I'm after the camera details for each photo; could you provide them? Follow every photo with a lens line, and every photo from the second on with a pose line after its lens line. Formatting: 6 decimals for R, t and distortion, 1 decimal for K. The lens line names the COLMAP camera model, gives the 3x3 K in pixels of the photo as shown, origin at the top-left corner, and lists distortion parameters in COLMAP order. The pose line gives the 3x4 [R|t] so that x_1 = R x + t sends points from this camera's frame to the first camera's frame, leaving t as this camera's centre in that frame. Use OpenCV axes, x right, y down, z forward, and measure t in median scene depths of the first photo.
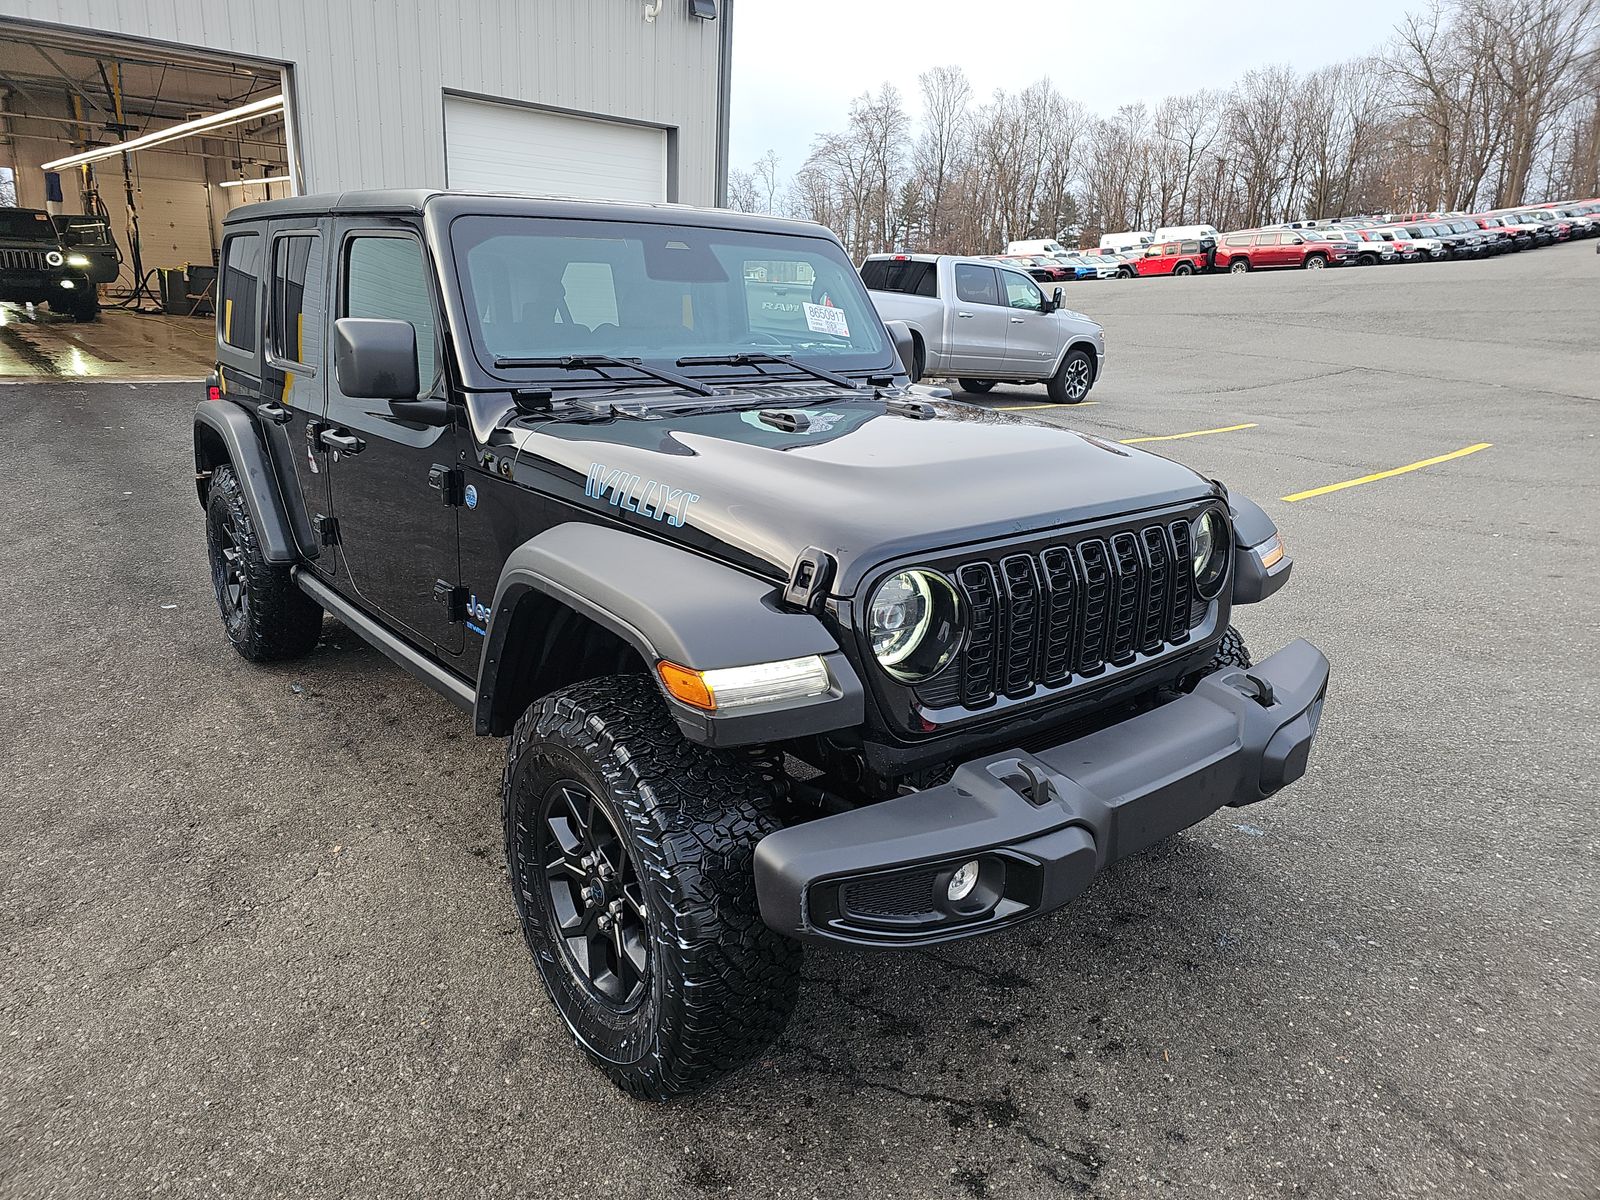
lens RADIAL K [[1062.8, 0, 801.0], [0, 1062.8, 604.8], [0, 0, 1]] dist [0.057178, -0.039516]
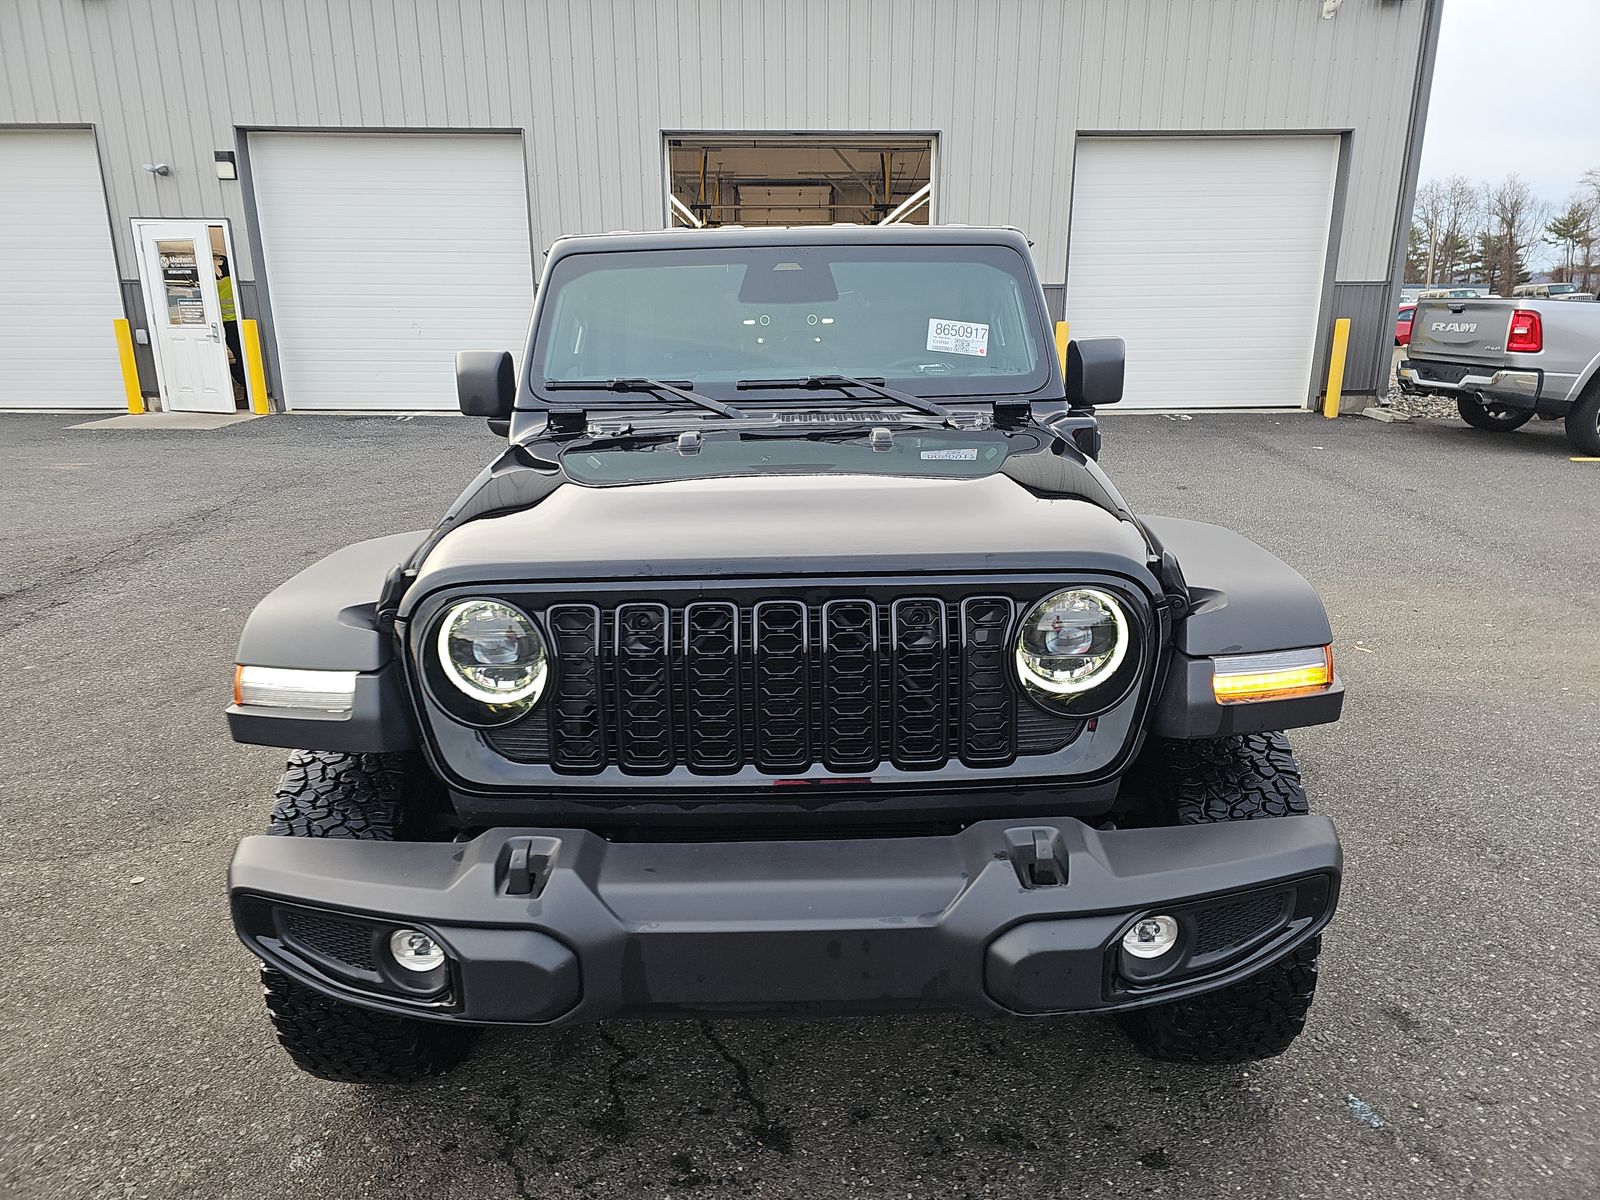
lens RADIAL K [[1063.4, 0, 800.0], [0, 1063.4, 600.0], [0, 0, 1]] dist [0.065745, -0.062046]
pose [[0.771745, 0.119031, -0.624693, 0.532027], [-0.143788, 0.989548, 0.010916, -0.049319], [0.619463, 0.081399, 0.780794, 0.274240]]
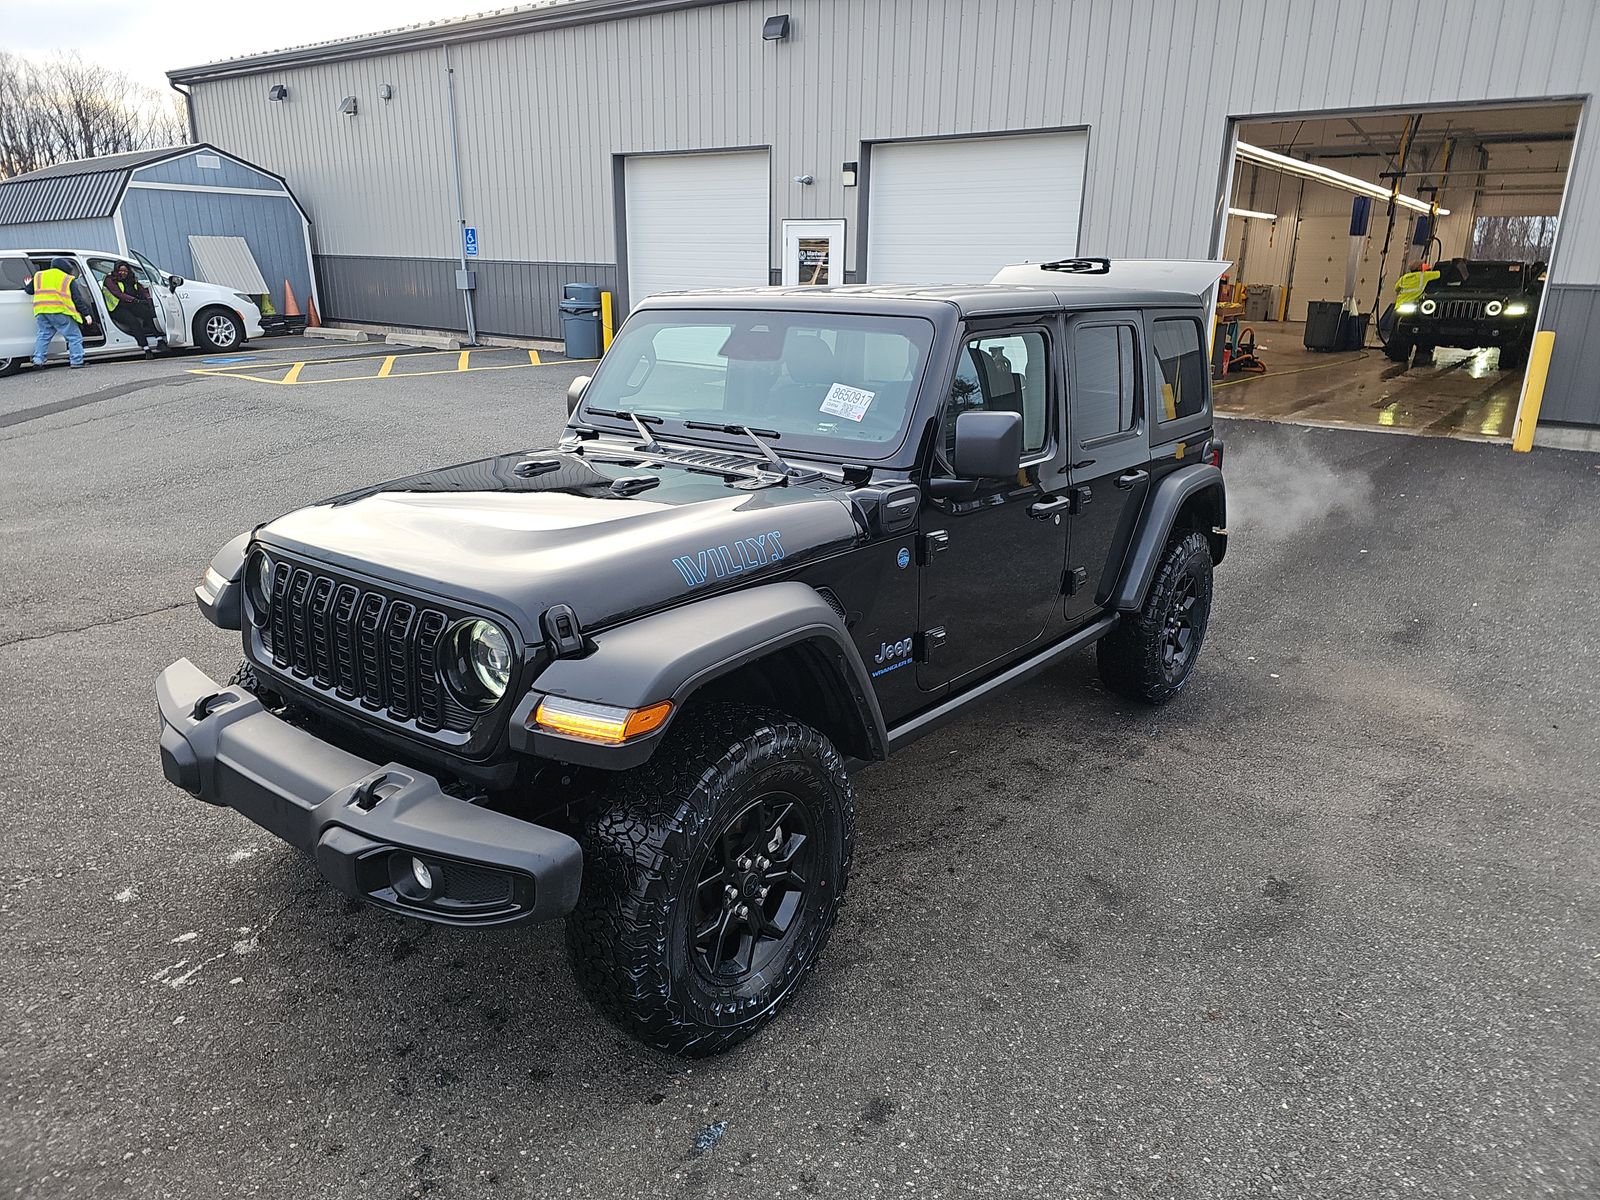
lens RADIAL K [[1074.4, 0, 800.0], [0, 1074.4, 587.0], [0, 0, 1]] dist [0.070418, -0.065554]
pose [[0.215320, 0.235663, -0.947682, 1.051667], [-0.284488, 0.943490, 0.169983, -0.280825], [0.934186, 0.233003, 0.270195, 0.785326]]
